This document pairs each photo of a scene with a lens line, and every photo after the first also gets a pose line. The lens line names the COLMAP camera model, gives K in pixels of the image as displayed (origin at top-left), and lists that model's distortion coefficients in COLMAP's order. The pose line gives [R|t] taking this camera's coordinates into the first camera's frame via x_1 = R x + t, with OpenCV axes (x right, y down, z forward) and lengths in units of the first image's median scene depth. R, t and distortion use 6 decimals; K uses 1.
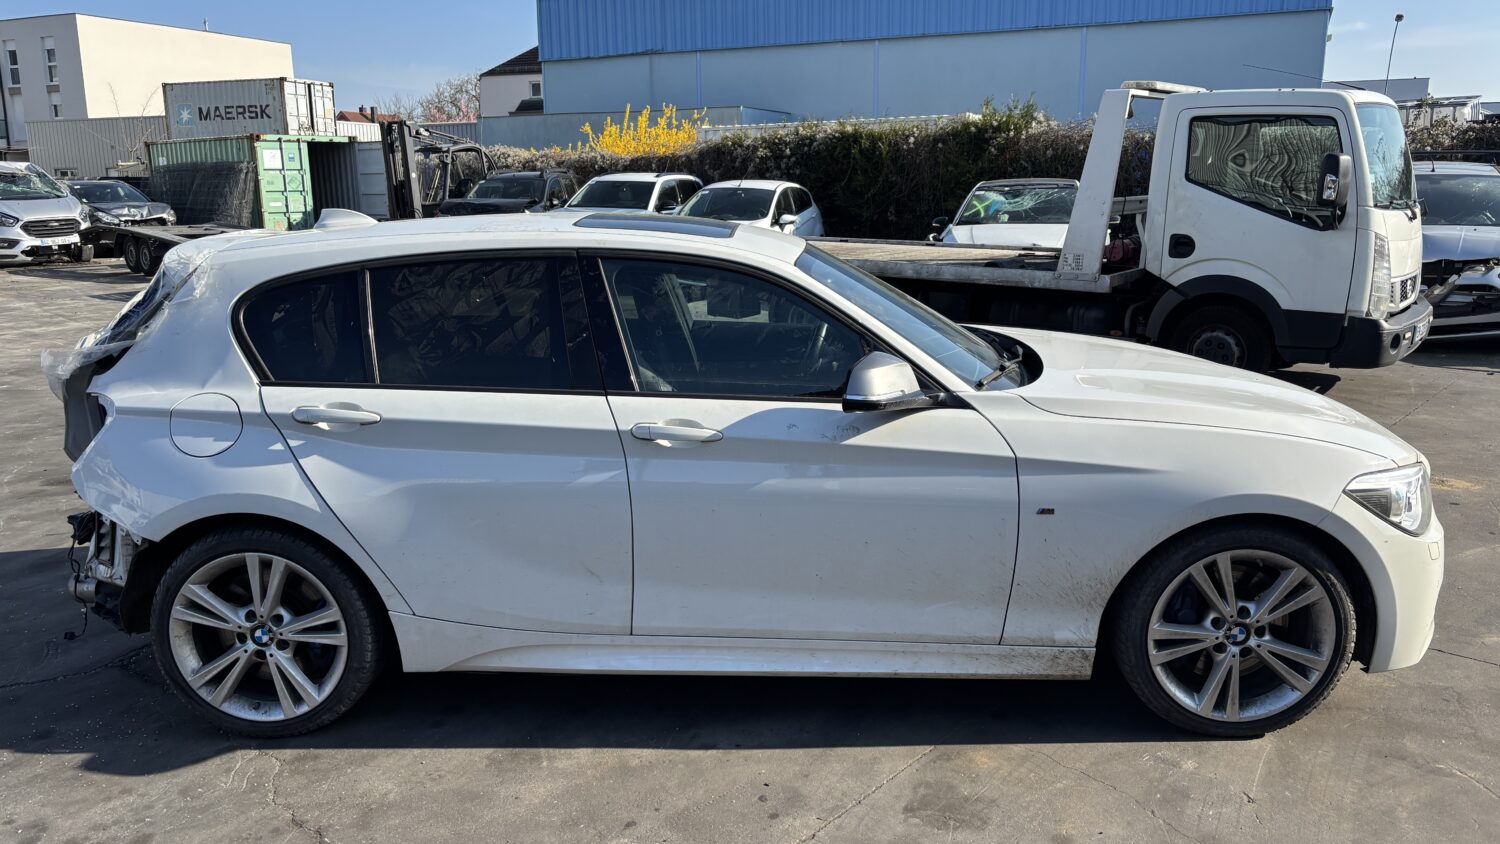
lens RADIAL K [[1131.9, 0, 748.8], [0, 1131.9, 432.2], [0, 0, 1]] dist [0.044745, -0.054139]
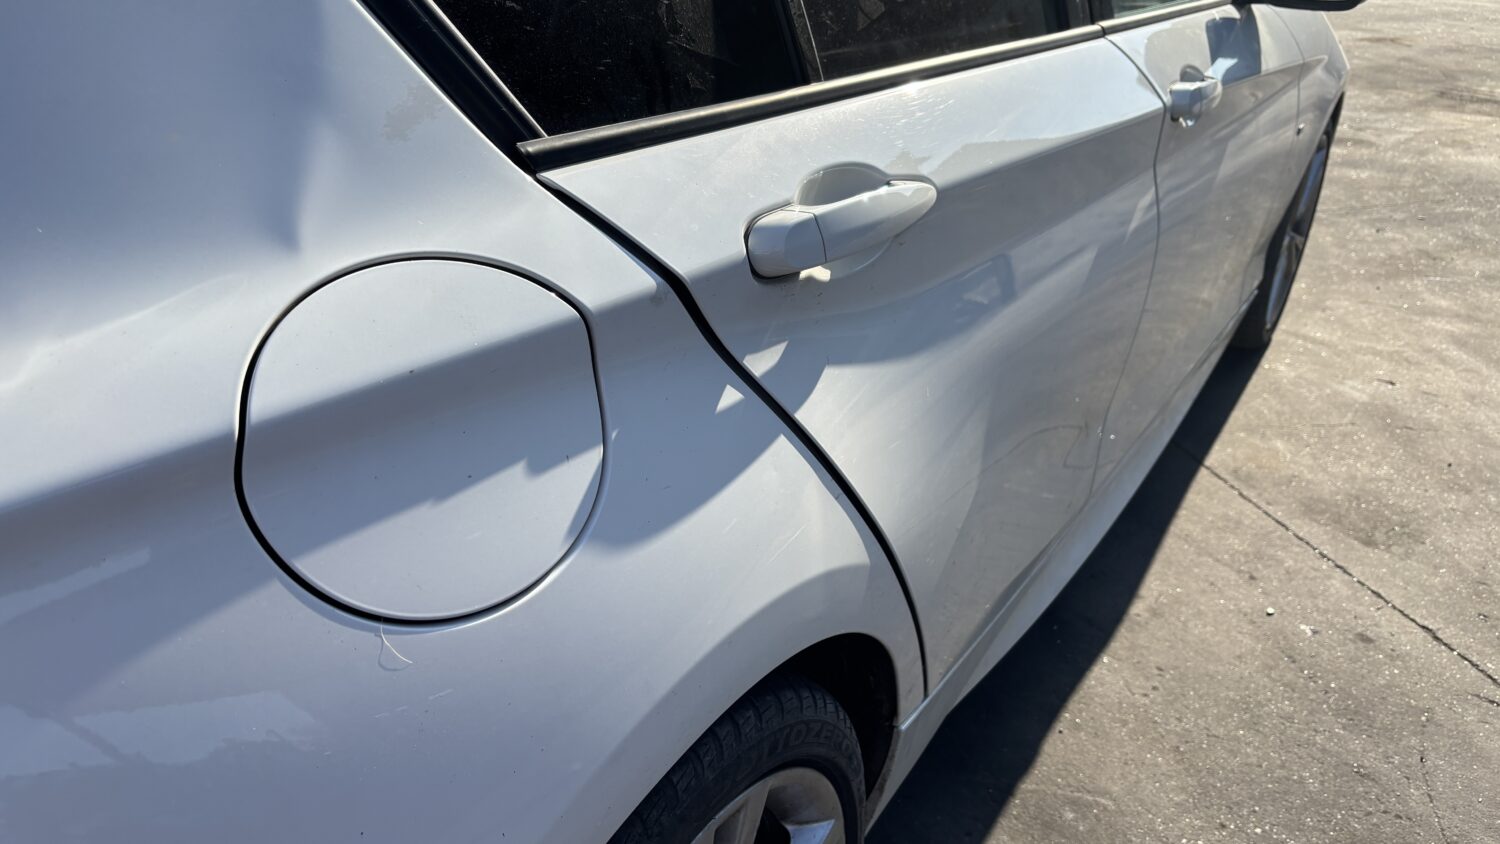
lens RADIAL K [[1131.9, 0, 748.8], [0, 1131.9, 432.2], [0, 0, 1]] dist [0.044745, -0.054139]
pose [[0.516445, -0.372971, 0.770829, -0.581245], [0.142963, 0.925084, 0.351825, -0.063477], [-0.844302, -0.071498, 0.531076, 0.845205]]
